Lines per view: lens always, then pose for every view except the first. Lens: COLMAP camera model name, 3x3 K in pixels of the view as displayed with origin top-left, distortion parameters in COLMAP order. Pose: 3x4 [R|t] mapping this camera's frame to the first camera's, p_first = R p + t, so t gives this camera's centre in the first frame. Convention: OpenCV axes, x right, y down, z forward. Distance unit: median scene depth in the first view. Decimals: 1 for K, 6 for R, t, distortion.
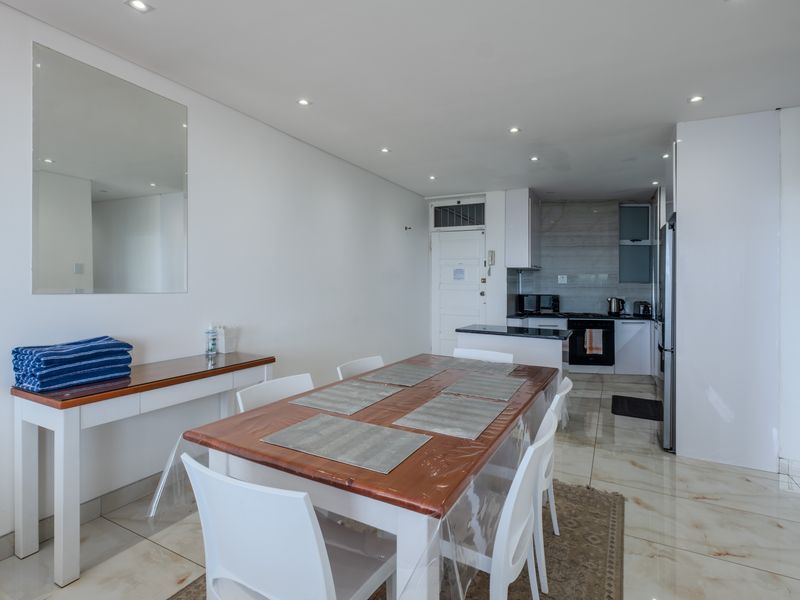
lens RADIAL K [[415.2, 0, 398.7], [0, 415.2, 284.8], [0, 0, 1]] dist [0.004123, 0.000676]
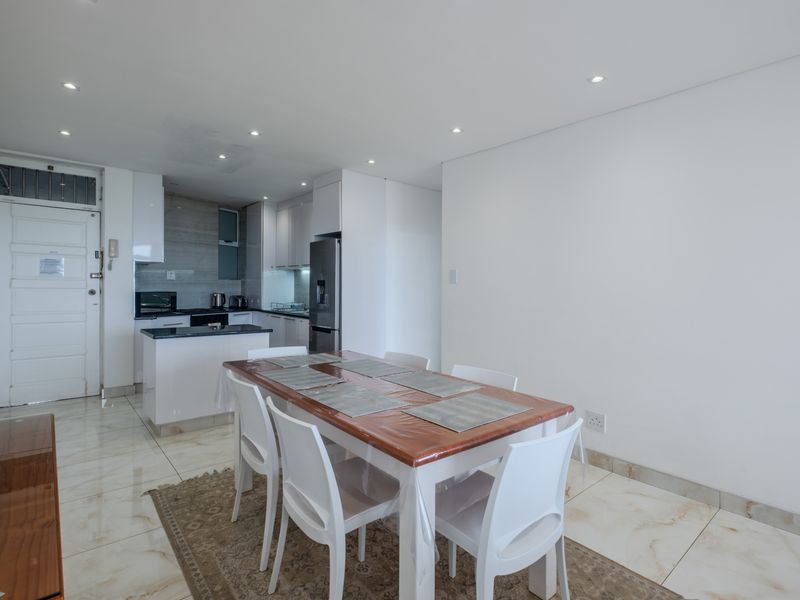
lens RADIAL K [[404.1, 0, 404.5], [0, 404.1, 285.4], [0, 0, 1]] dist [0.001049, -0.000128]
pose [[0.374396, -0.007771, 0.927236, -0.289957], [-0.008475, 0.999894, 0.011802, -0.005301], [-0.927230, -0.012277, 0.374291, 0.156030]]
